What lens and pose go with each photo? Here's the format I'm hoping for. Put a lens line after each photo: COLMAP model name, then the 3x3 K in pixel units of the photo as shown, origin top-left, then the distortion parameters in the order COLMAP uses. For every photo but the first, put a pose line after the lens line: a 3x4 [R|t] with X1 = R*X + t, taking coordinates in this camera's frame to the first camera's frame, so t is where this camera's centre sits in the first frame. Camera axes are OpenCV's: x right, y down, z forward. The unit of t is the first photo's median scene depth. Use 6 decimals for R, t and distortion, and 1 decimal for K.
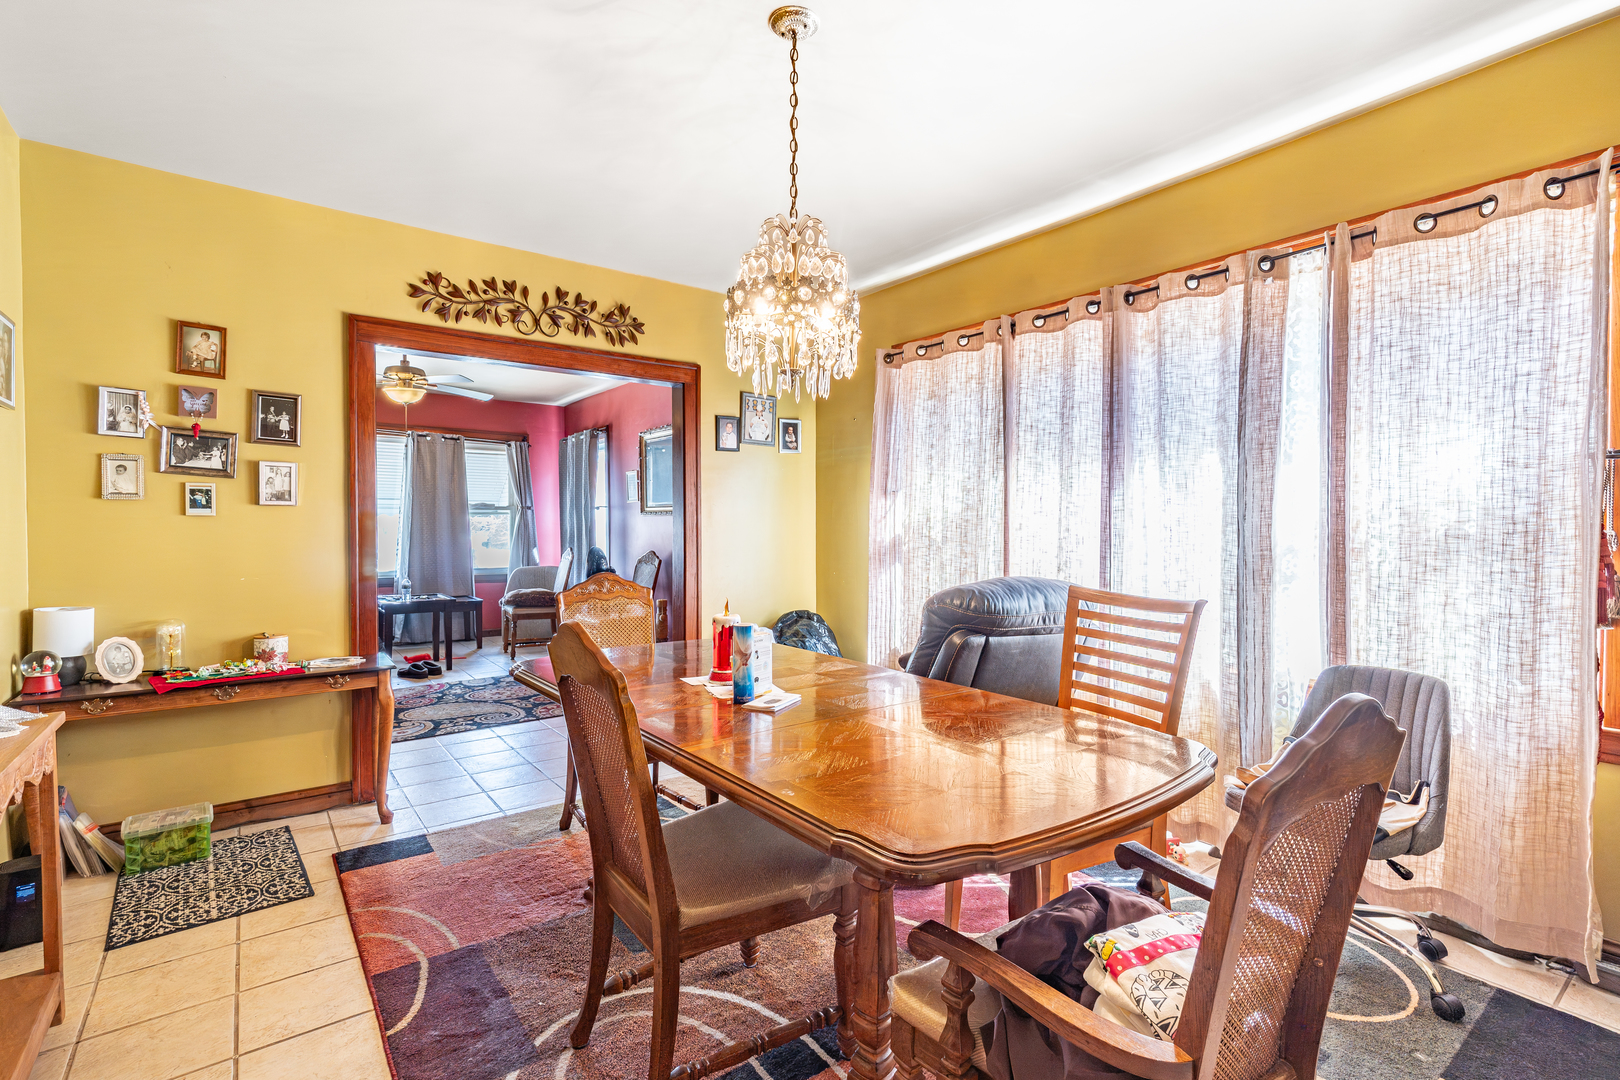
lens RADIAL K [[714.8, 0, 763.3], [0, 714.8, 533.0], [0, 0, 1]] dist [-0.002482, -0.000655]
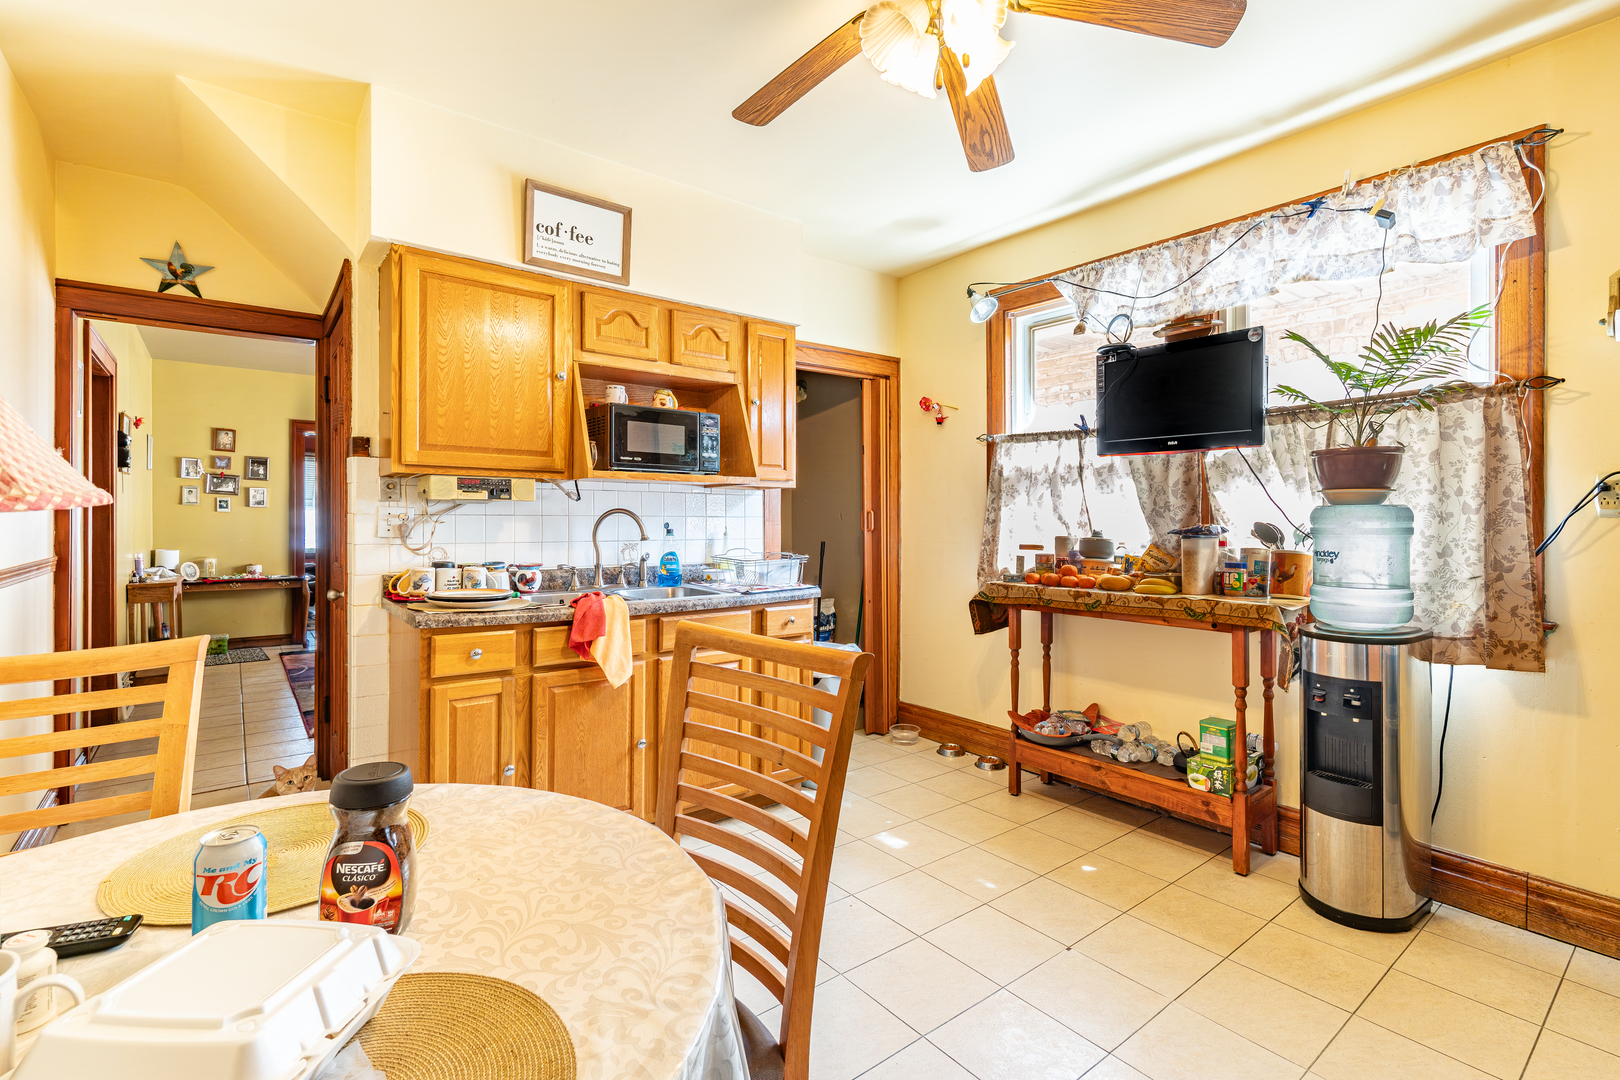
lens RADIAL K [[714.8, 0, 783.7], [0, 714.8, 518.9], [0, 0, 1]] dist [-0.002482, -0.000655]
pose [[0.999563, 0.000850, 0.029549, 0.956088], [-0.000513, 0.999935, -0.011397, 0.024402], [-0.029556, 0.011377, 0.999498, -1.362204]]
